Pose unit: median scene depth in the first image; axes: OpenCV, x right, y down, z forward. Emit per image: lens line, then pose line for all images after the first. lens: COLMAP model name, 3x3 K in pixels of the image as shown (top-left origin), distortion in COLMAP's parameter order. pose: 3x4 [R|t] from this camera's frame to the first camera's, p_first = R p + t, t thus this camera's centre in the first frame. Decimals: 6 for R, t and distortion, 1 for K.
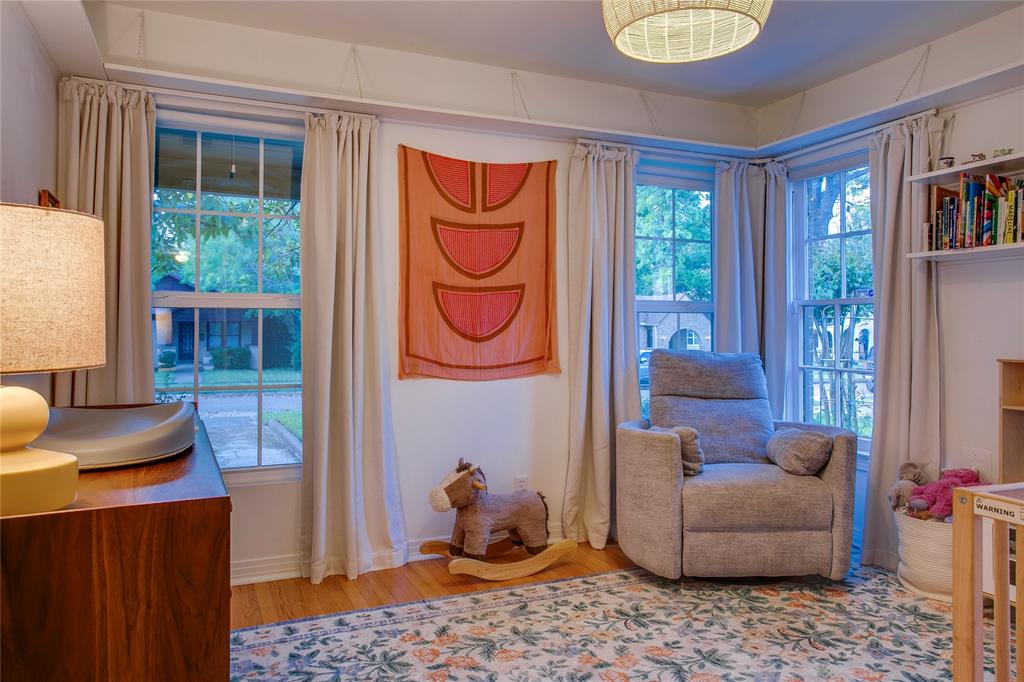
lens RADIAL K [[711.6, 0, 513.0], [0, 711.6, 324.0], [0, 0, 1]] dist [-0.054100, 0.078843]
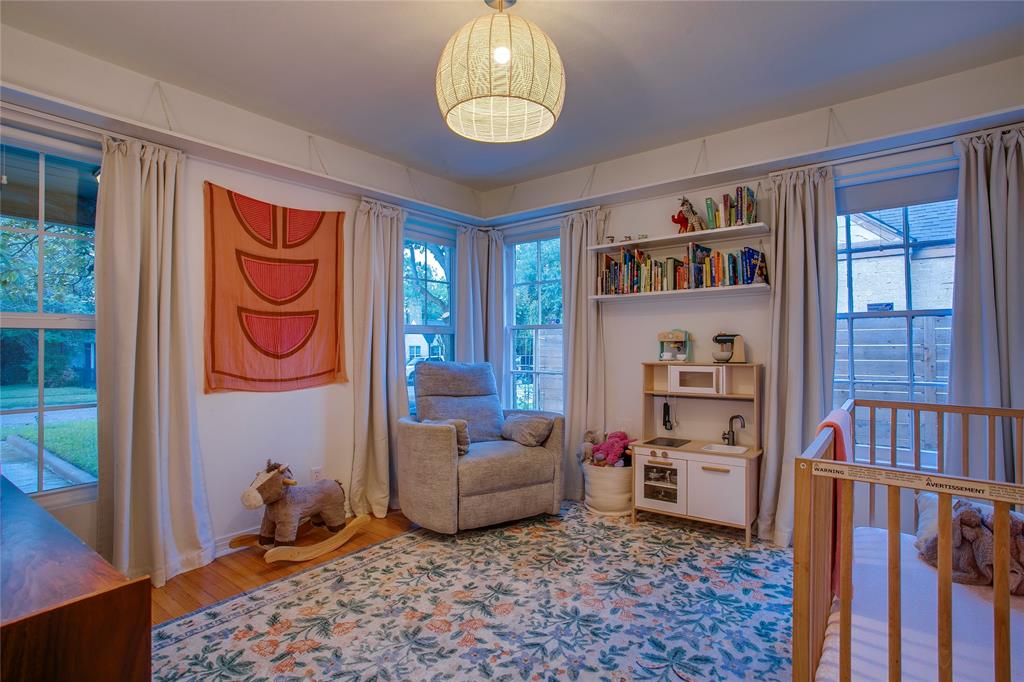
lens RADIAL K [[496.0, 0, 517.0], [0, 496.0, 340.7], [0, 0, 1]] dist [-0.065701, 0.033863]
pose [[0.882935, -0.004039, 0.469478, -0.092744], [0.005564, 0.999983, -0.001861, -0.000672], [-0.469462, 0.004255, 0.882942, 0.116835]]
